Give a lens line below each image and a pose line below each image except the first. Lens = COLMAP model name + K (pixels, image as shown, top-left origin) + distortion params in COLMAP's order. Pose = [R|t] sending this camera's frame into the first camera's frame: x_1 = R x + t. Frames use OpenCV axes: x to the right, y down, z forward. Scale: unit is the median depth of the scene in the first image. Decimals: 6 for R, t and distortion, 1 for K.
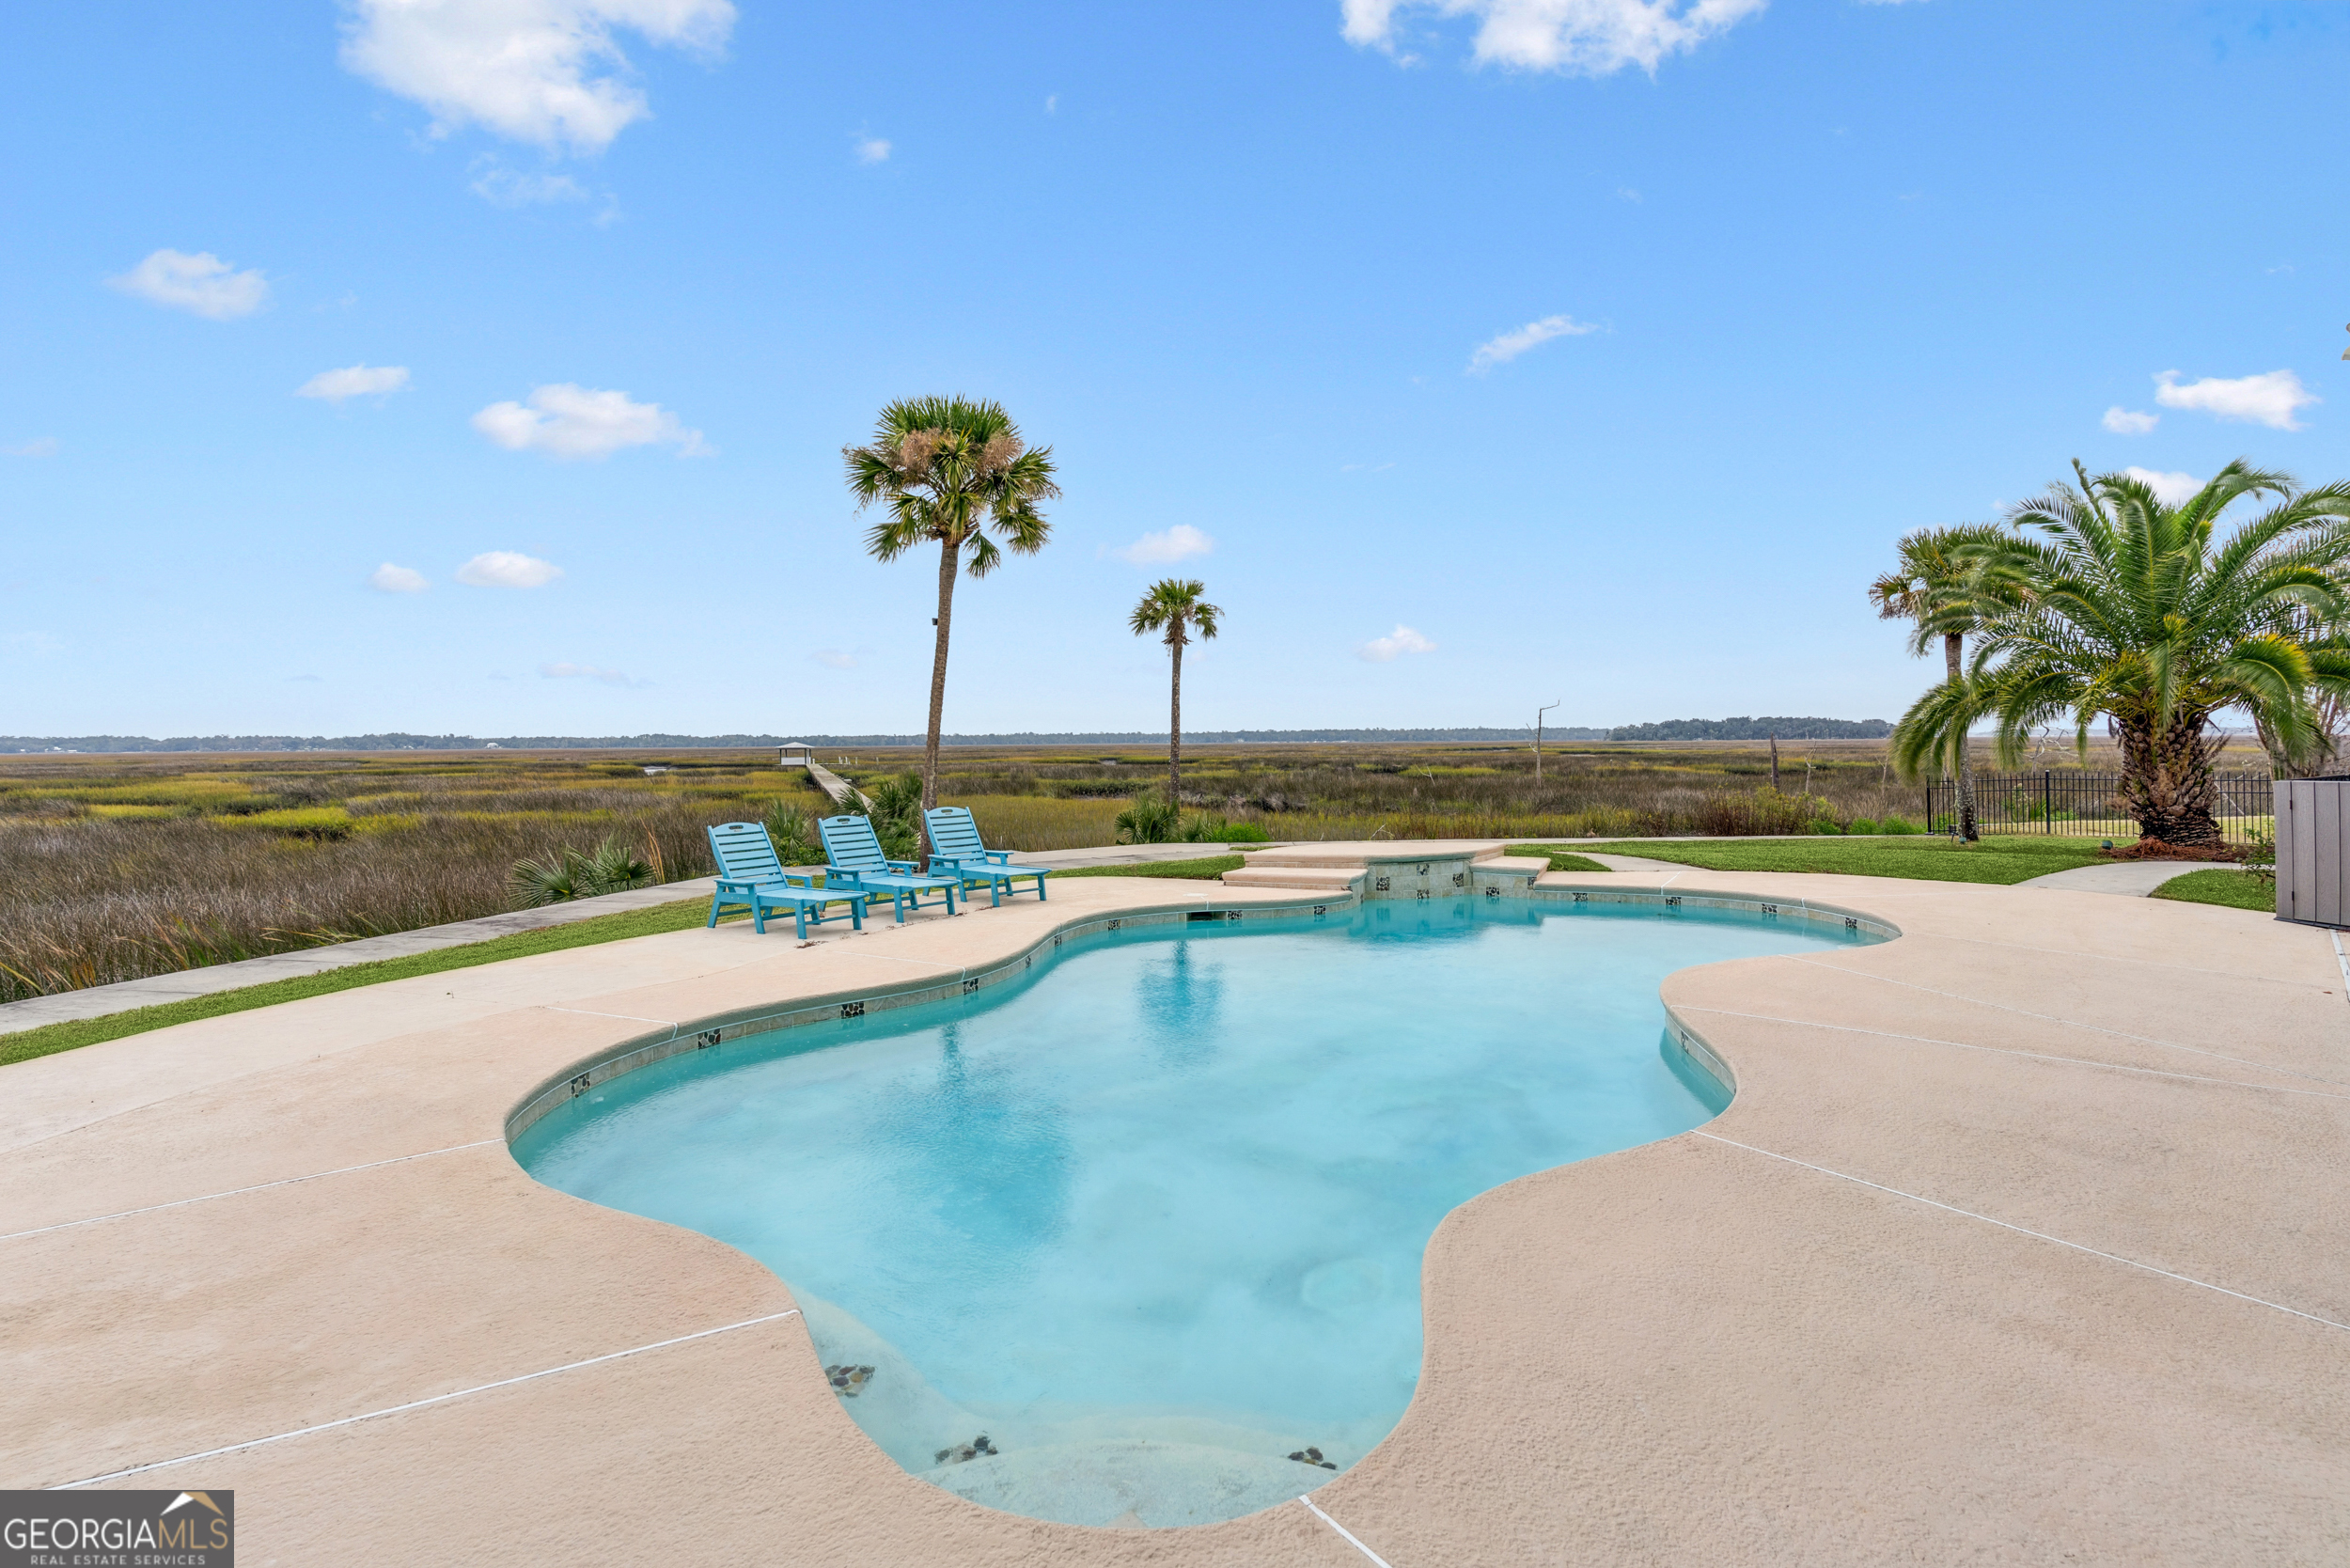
lens RADIAL K [[1127.4, 0, 1179.7], [0, 1127.4, 797.3], [0, 0, 1]] dist [0.001266, 0.000602]
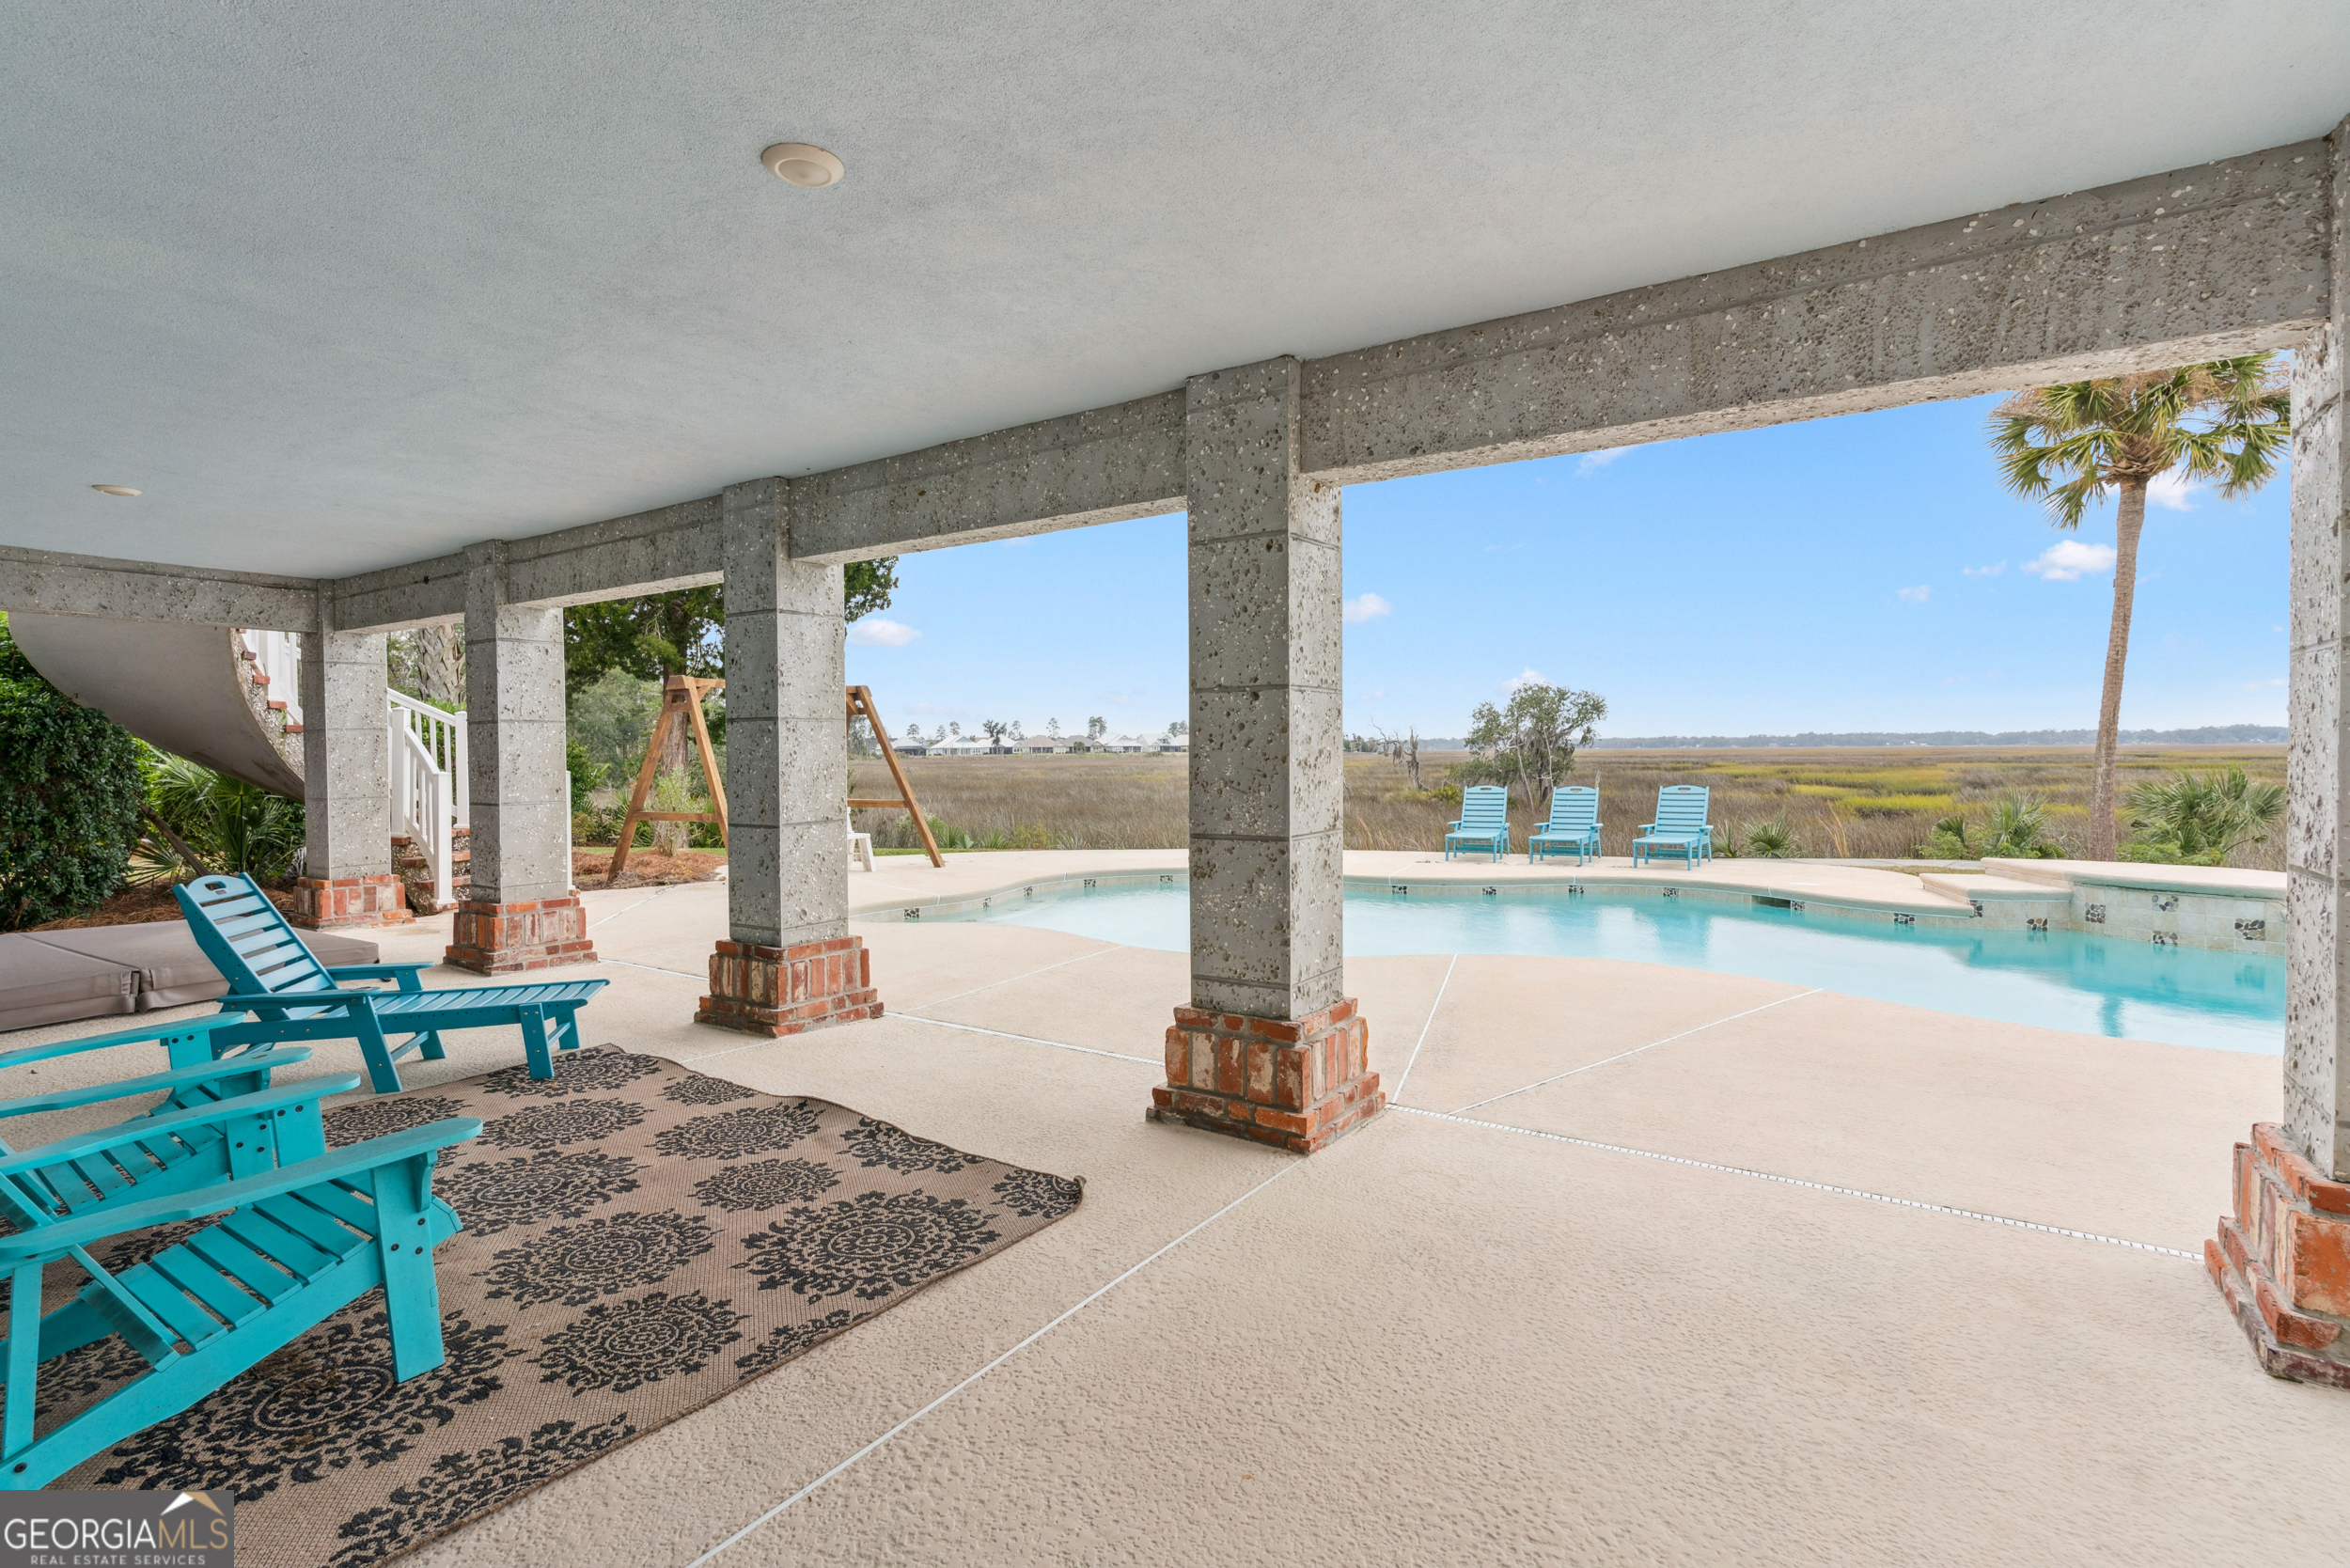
lens RADIAL K [[1118.7, 0, 1163.8], [0, 1118.7, 770.6], [0, 0, 1]] dist [0.007330, -0.000356]
pose [[0.175745, 0.023779, -0.984149, 0.210347], [-0.041713, 0.998990, 0.016689, -0.000725], [0.983552, 0.038119, 0.176559, 0.072538]]
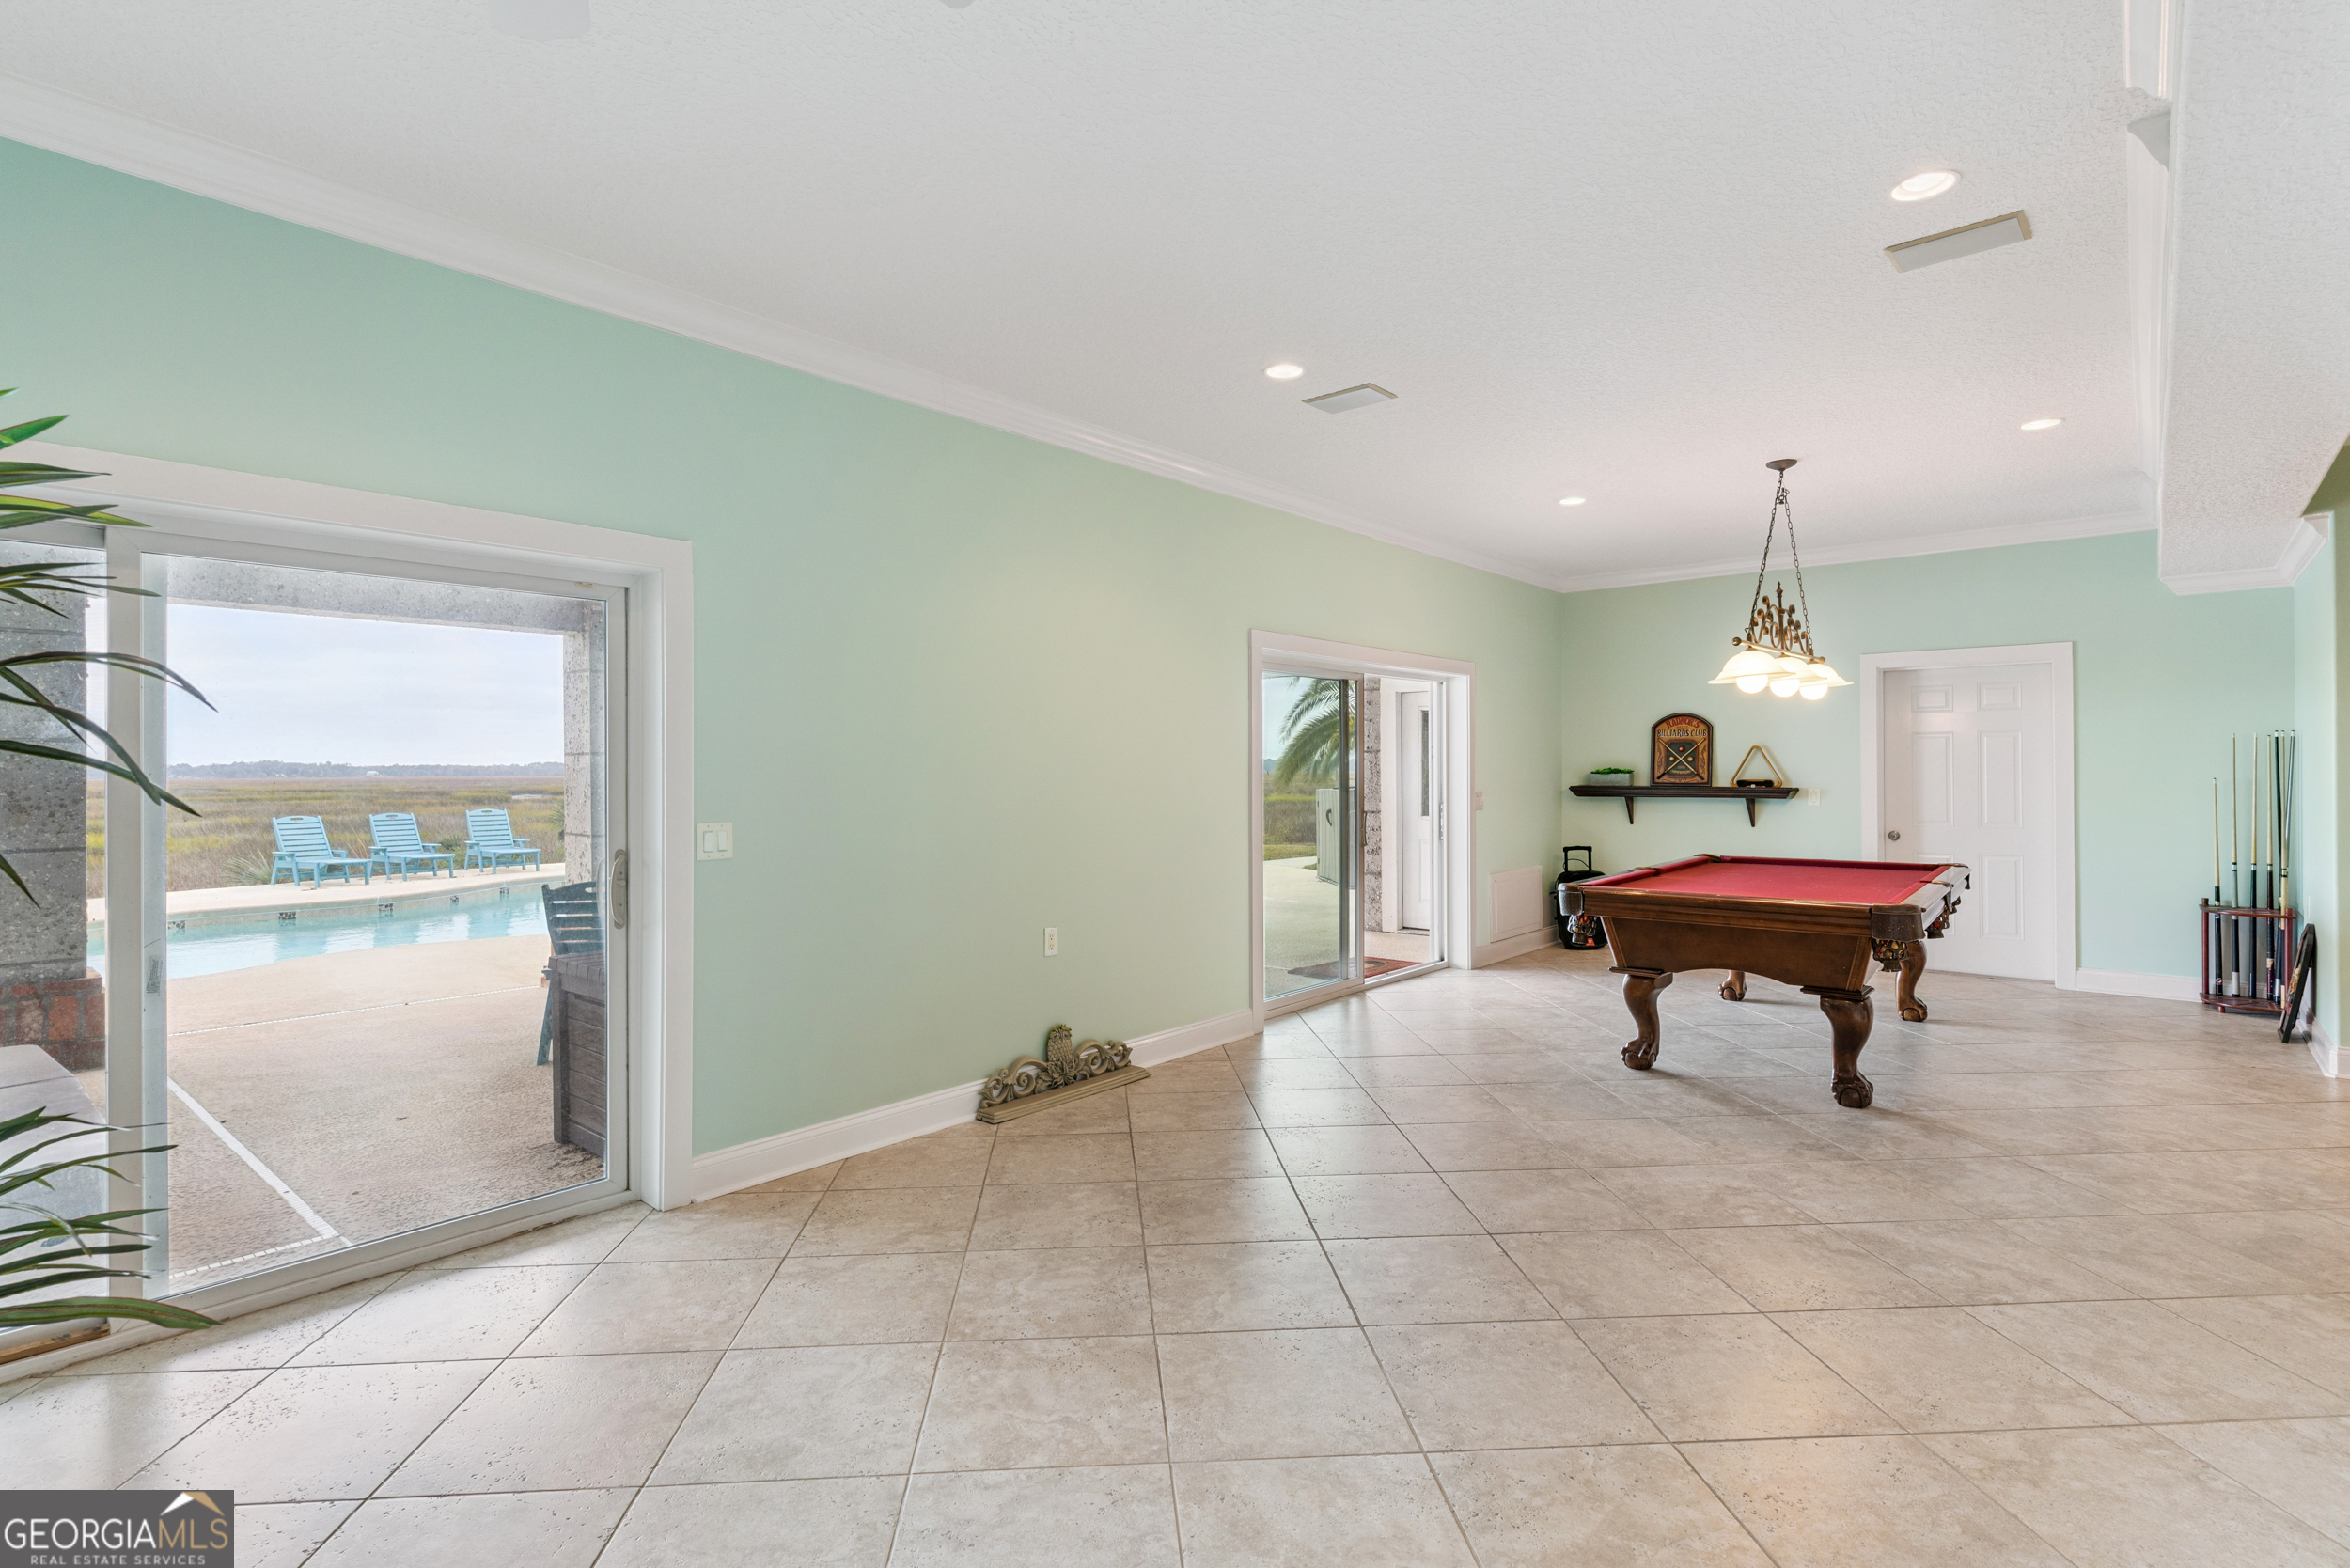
lens RADIAL K [[1118.7, 0, 1163.8], [0, 1118.7, 770.6], [0, 0, 1]] dist [0.007330, -0.000356]
pose [[0.998135, 0.002352, 0.061008, 0.148031], [0.000727, 0.998729, -0.050400, 0.008596], [-0.061049, 0.050351, 0.996864, -0.125304]]
